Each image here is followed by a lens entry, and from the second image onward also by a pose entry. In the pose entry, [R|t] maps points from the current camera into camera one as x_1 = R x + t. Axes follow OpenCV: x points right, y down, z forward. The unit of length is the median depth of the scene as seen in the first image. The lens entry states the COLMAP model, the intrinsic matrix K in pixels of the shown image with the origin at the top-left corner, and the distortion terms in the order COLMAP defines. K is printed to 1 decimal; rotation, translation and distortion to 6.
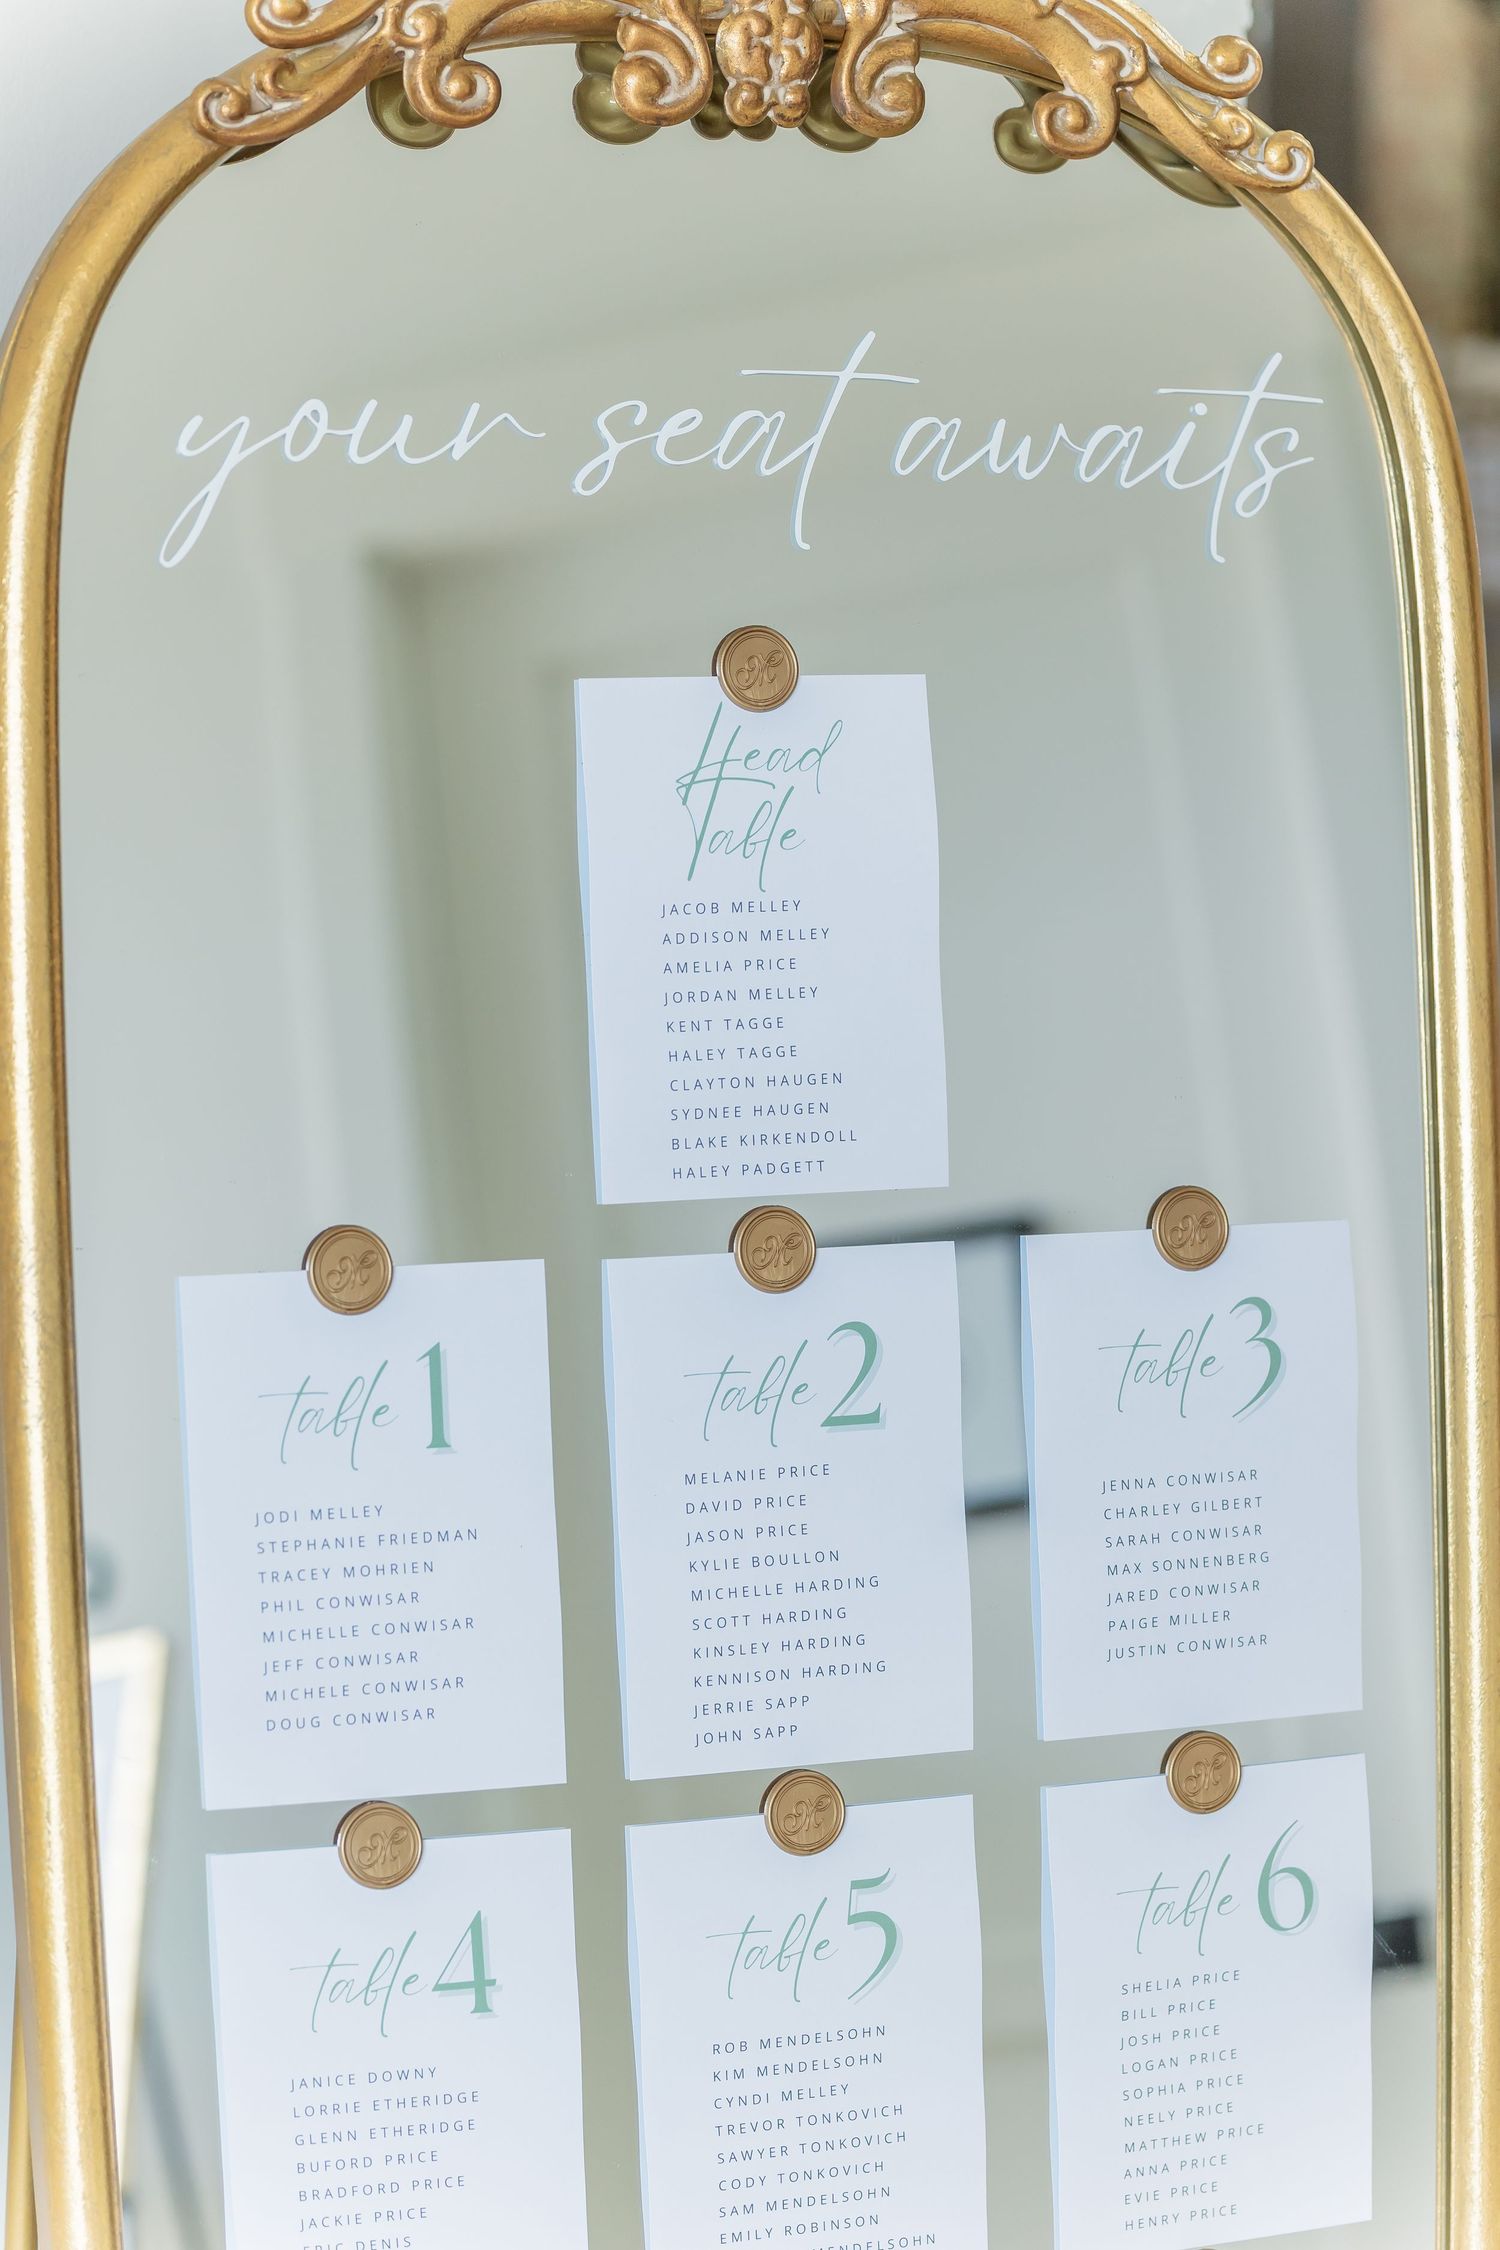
lens RADIAL K [[5653.2, 0, 750.0], [0, 5653.2, 1125.0], [0, 0, 1]] dist [-0.669258, -0.492528]
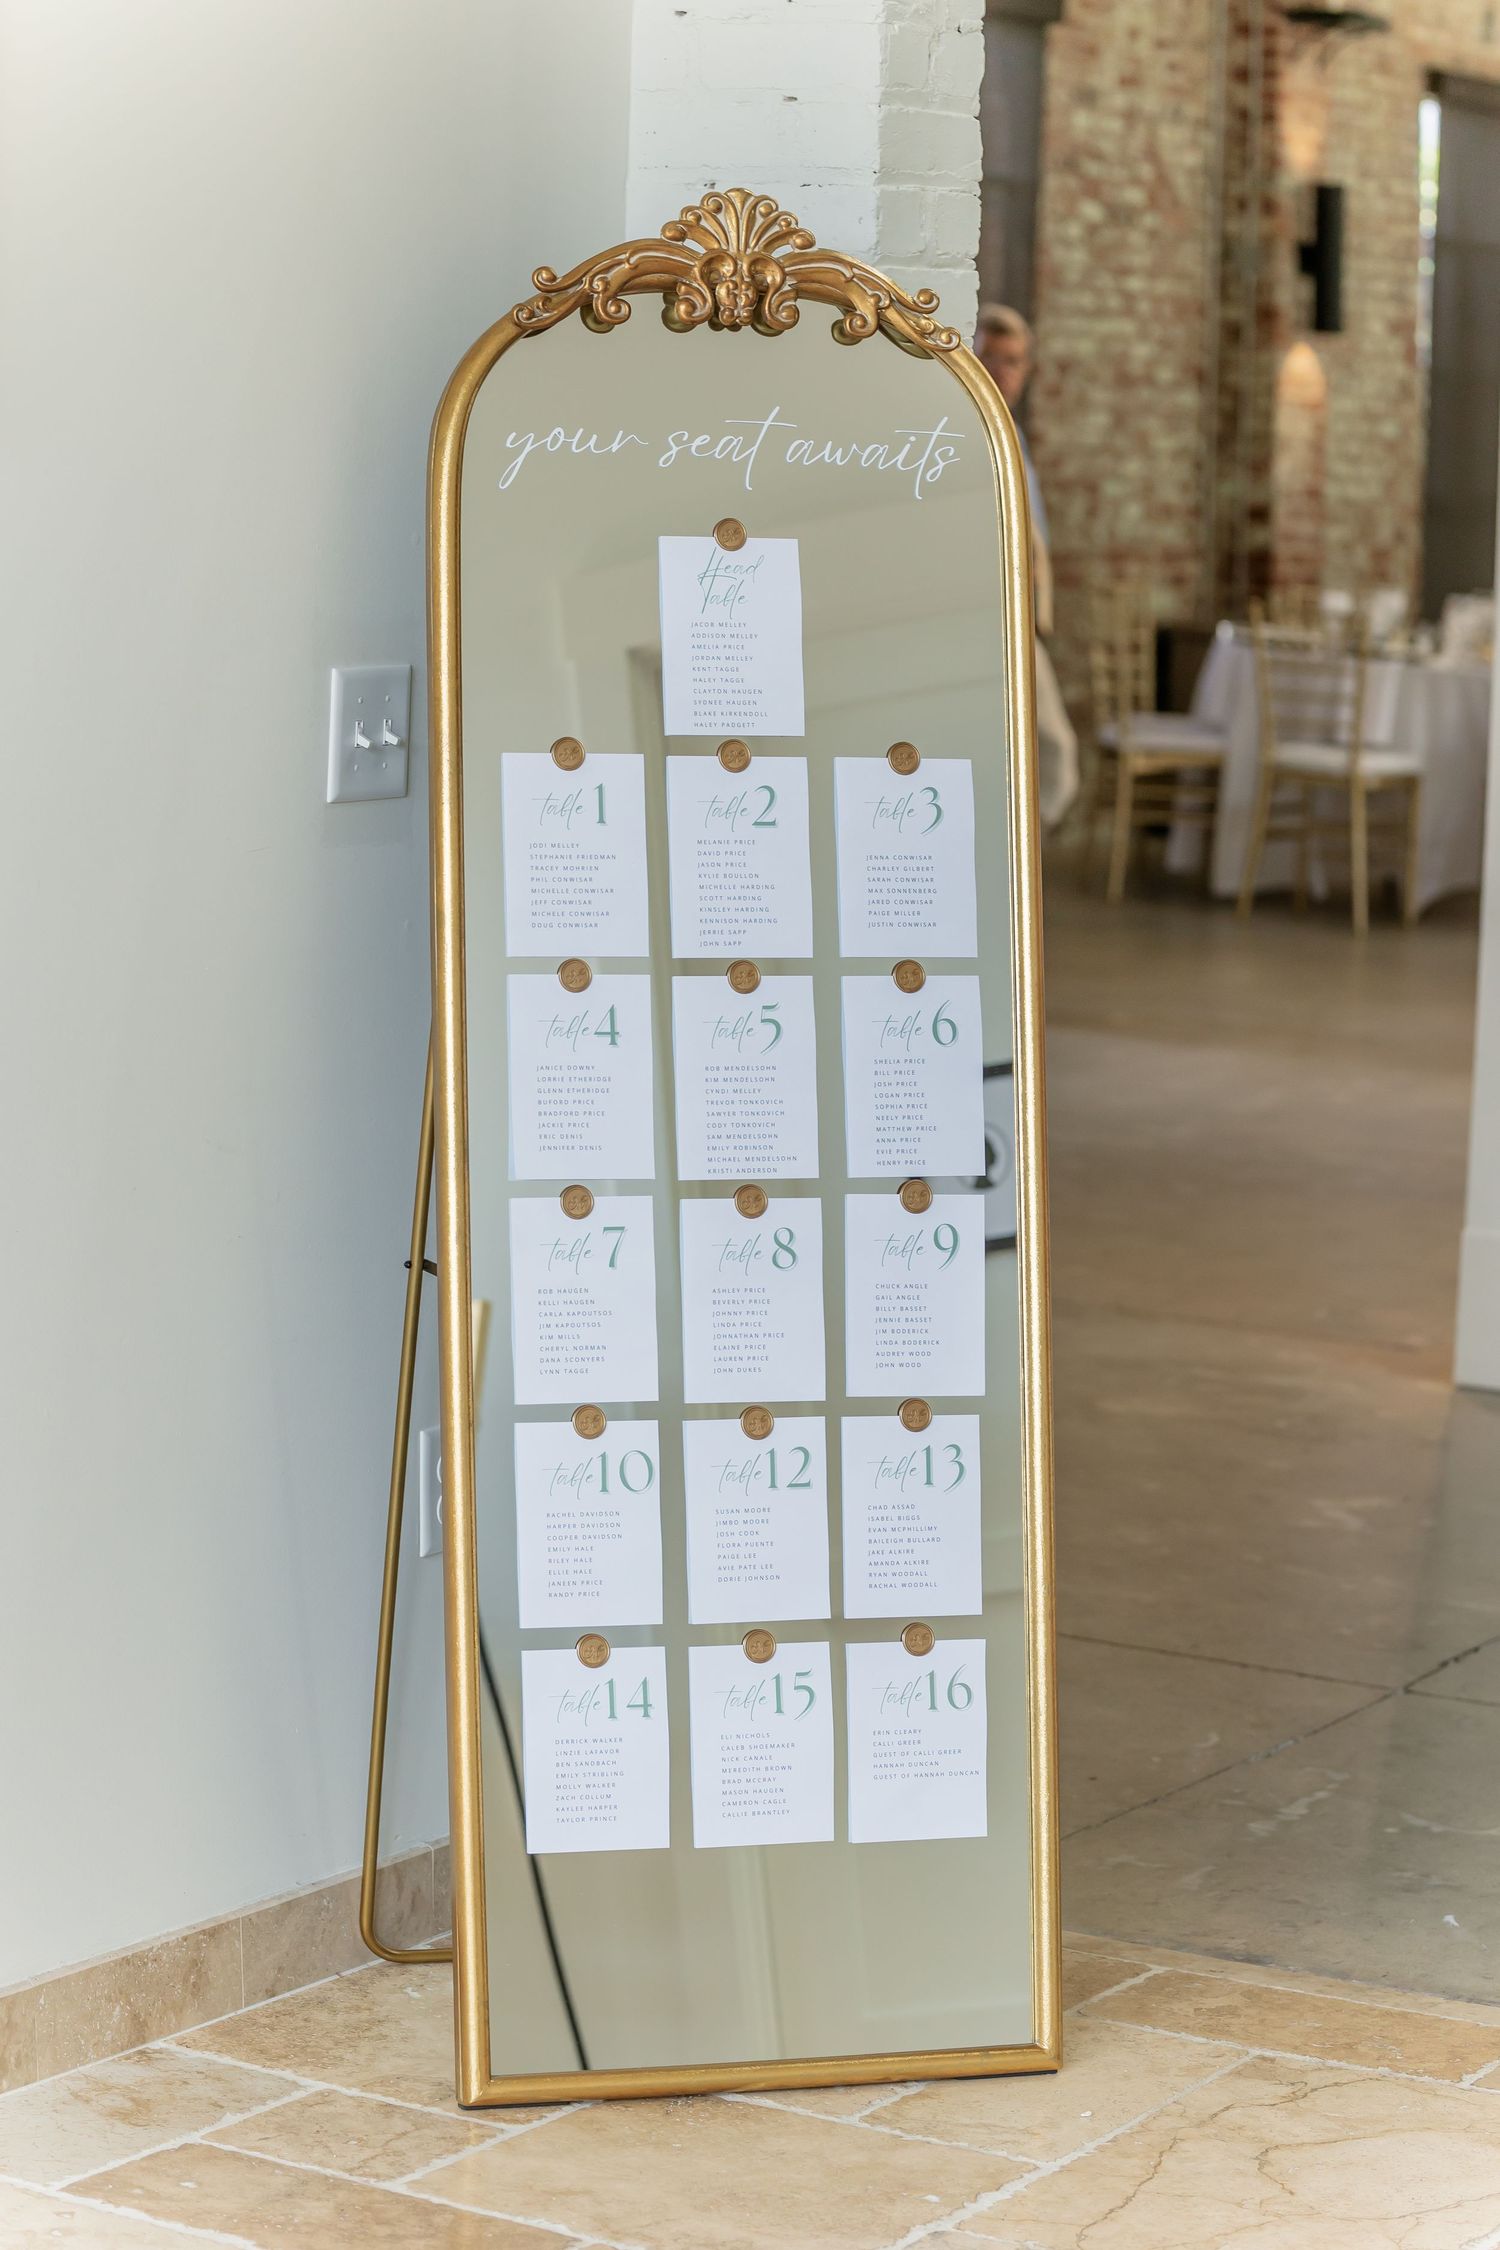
lens RADIAL K [[5653.2, 0, 750.0], [0, 5653.2, 1125.0], [0, 0, 1]] dist [-0.669258, -0.492528]
pose [[0.997918, 0.007896, -0.064007, 0.177992], [-0.011675, 0.998196, -0.058895, 0.342532], [0.063427, 0.059520, 0.996210, -1.557897]]
